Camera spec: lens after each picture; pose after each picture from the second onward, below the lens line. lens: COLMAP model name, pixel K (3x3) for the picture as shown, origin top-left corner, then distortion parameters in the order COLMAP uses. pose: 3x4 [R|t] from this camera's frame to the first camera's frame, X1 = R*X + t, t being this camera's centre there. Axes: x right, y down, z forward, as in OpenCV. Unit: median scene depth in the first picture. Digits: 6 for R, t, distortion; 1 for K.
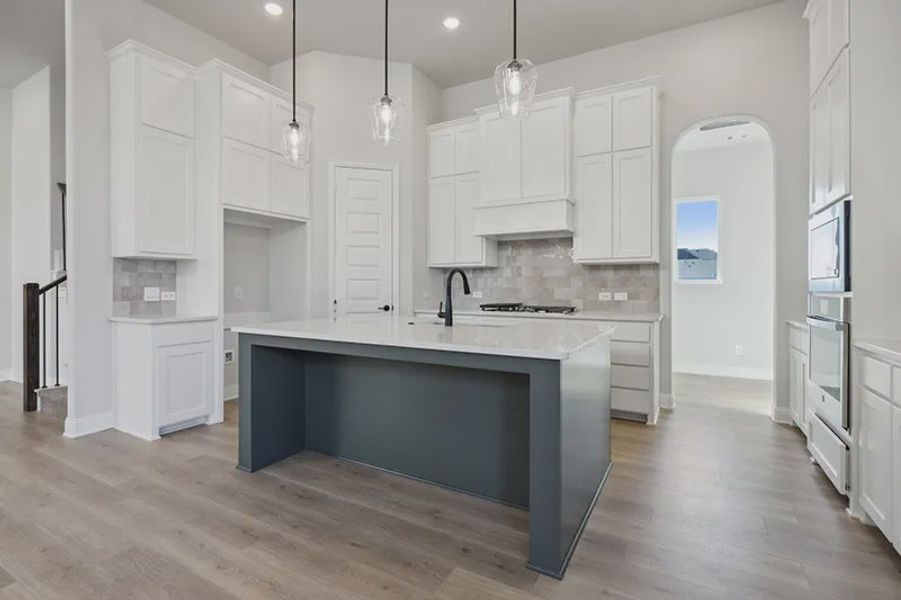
lens RADIAL K [[427.1, 0, 451.5], [0, 427.1, 290.2], [0, 0, 1]] dist [-0.000535, 0.000115]
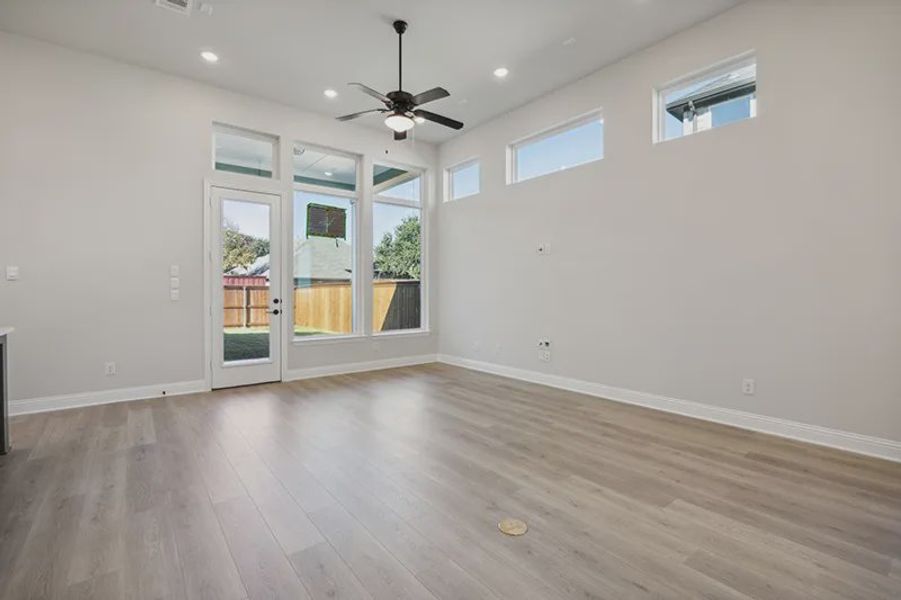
lens RADIAL K [[414.0, 0, 438.6], [0, 414.0, 295.0], [0, 0, 1]] dist [-0.001946, -0.000355]
pose [[-0.914413, -0.003698, 0.404765, -0.923108], [0.002591, 0.999884, 0.014987, -0.008508], [-0.404773, 0.014753, -0.914298, 0.792830]]
